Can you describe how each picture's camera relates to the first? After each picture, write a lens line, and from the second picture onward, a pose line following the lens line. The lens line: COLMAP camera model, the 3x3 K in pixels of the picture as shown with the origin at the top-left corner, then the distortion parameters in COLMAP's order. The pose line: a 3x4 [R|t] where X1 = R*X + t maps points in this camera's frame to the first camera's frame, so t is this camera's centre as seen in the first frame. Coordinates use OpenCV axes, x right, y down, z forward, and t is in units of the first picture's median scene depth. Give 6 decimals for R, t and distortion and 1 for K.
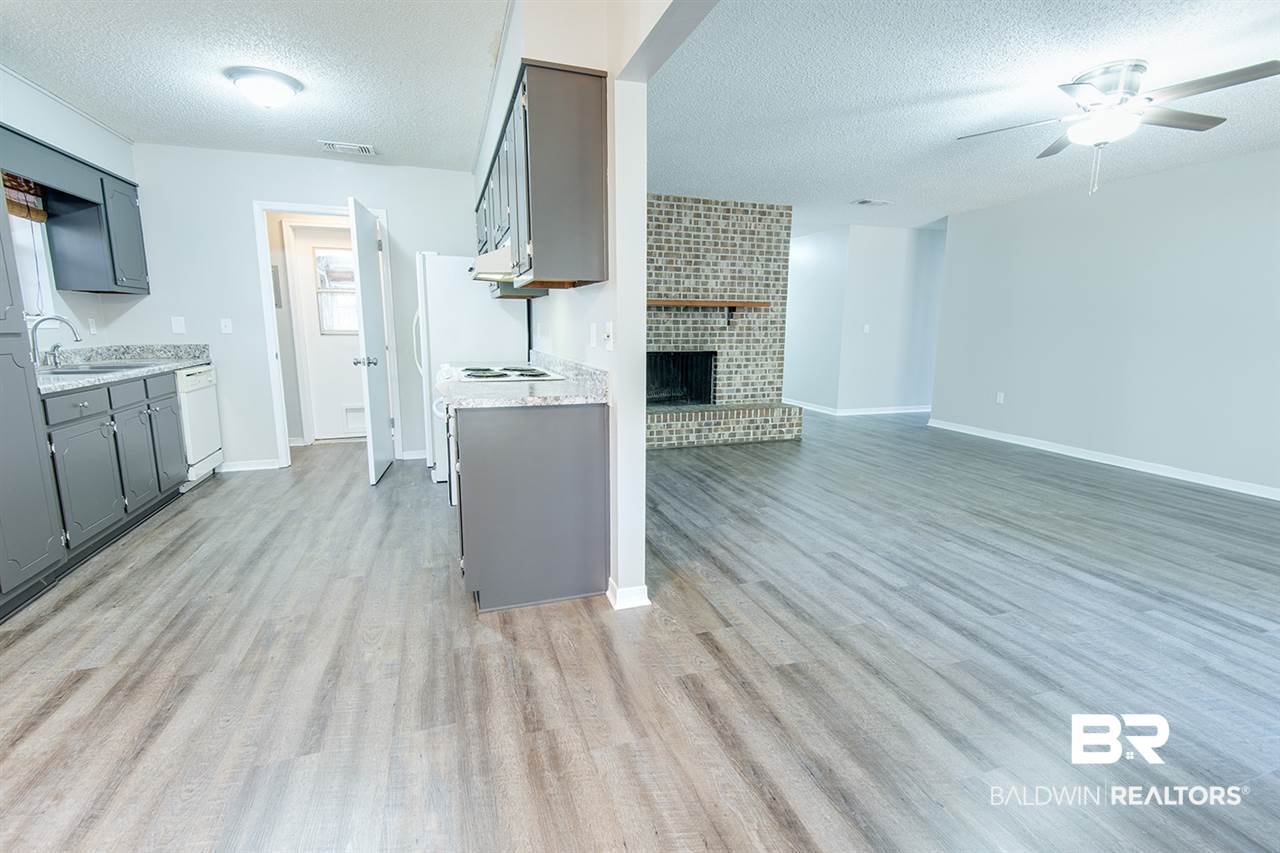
lens RADIAL K [[574.9, 0, 642.6], [0, 574.9, 424.7], [0, 0, 1]] dist [0.027885, -0.018206]
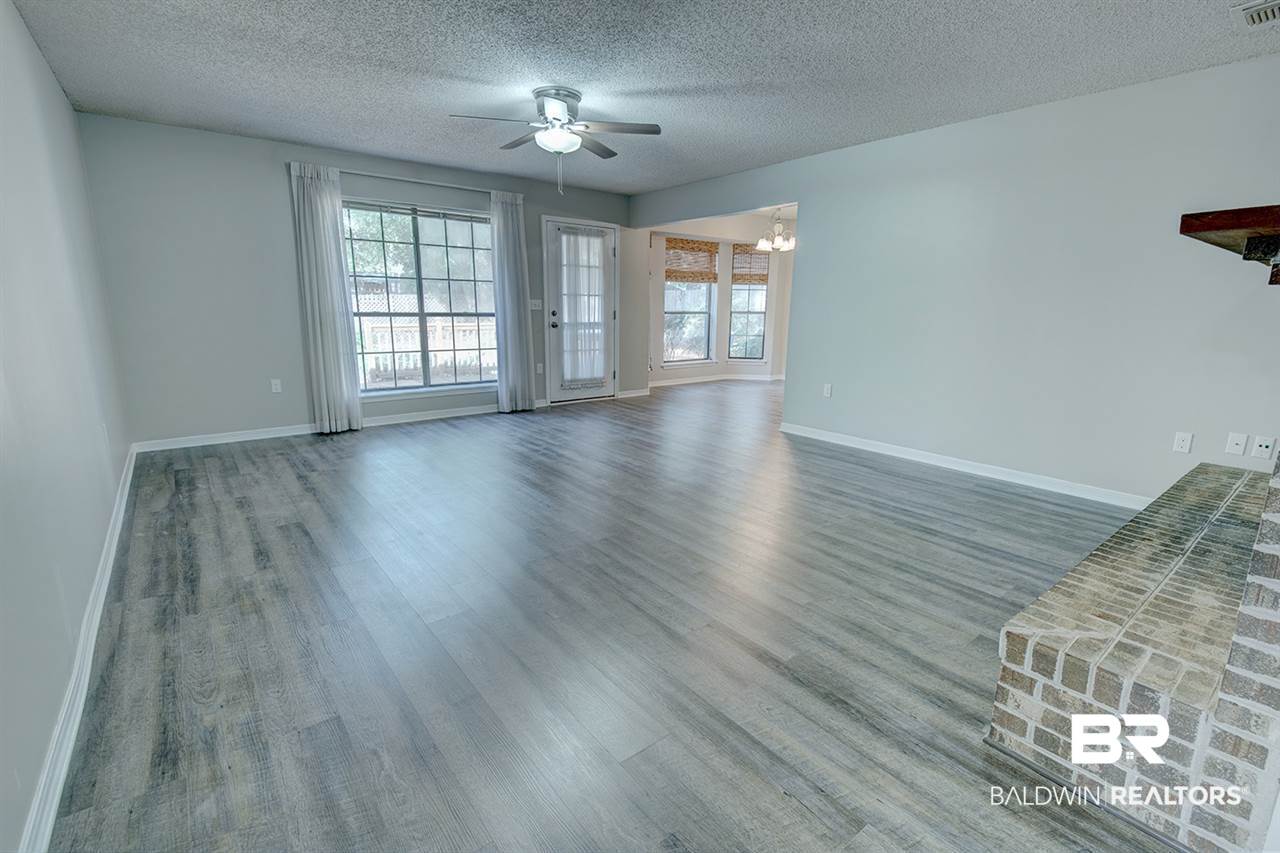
lens RADIAL K [[574.9, 0, 642.6], [0, 574.9, 424.7], [0, 0, 1]] dist [0.027885, -0.018206]
pose [[-0.942217, 0.046019, -0.331829, 0.532732], [-0.083097, 0.927460, 0.364573, -0.202576], [0.324535, 0.371081, -0.870044, 1.184041]]
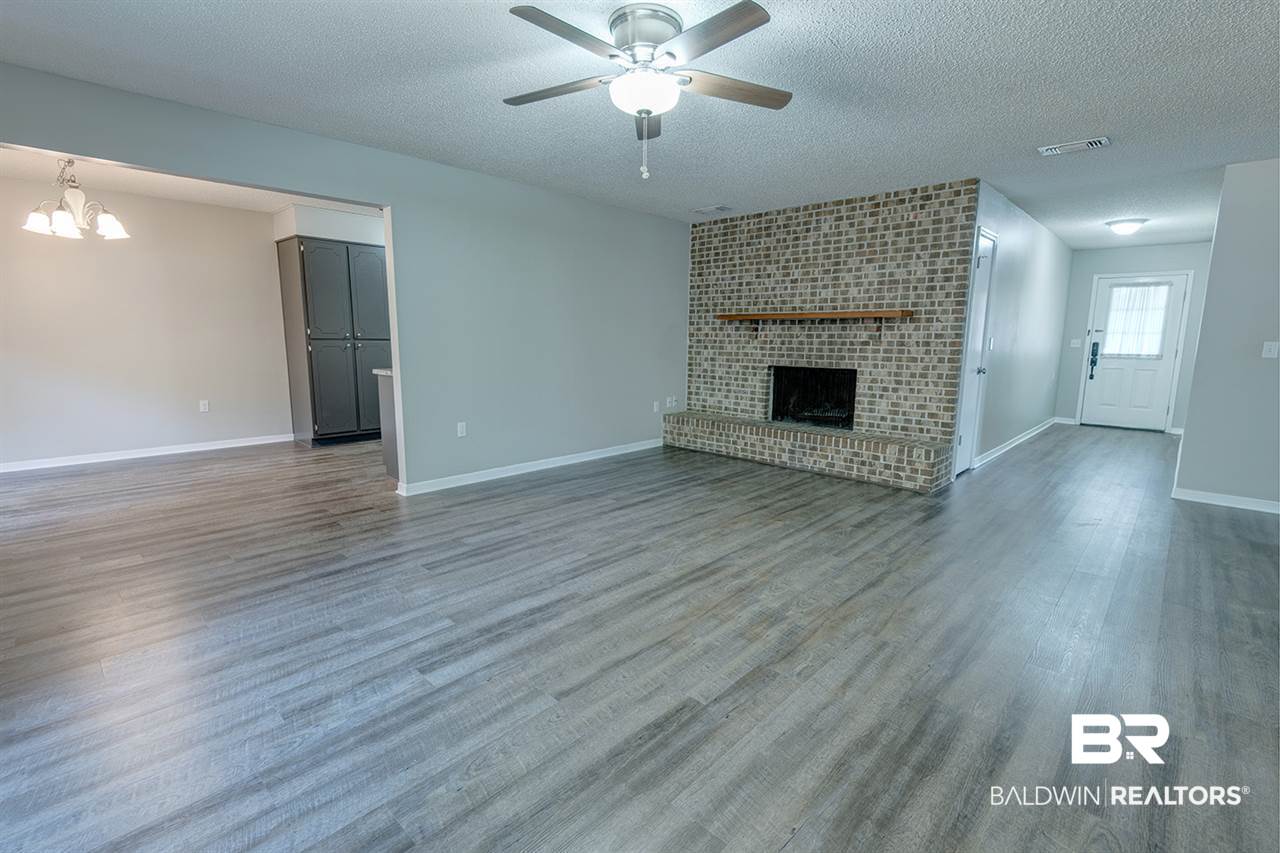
lens RADIAL K [[574.9, 0, 642.6], [0, 574.9, 424.7], [0, 0, 1]] dist [0.027885, -0.018206]
pose [[0.463917, 0.130488, -0.876215, 0.782294], [-0.160606, 0.985090, 0.061669, -0.050239], [0.871198, 0.112116, 0.477958, 0.331424]]
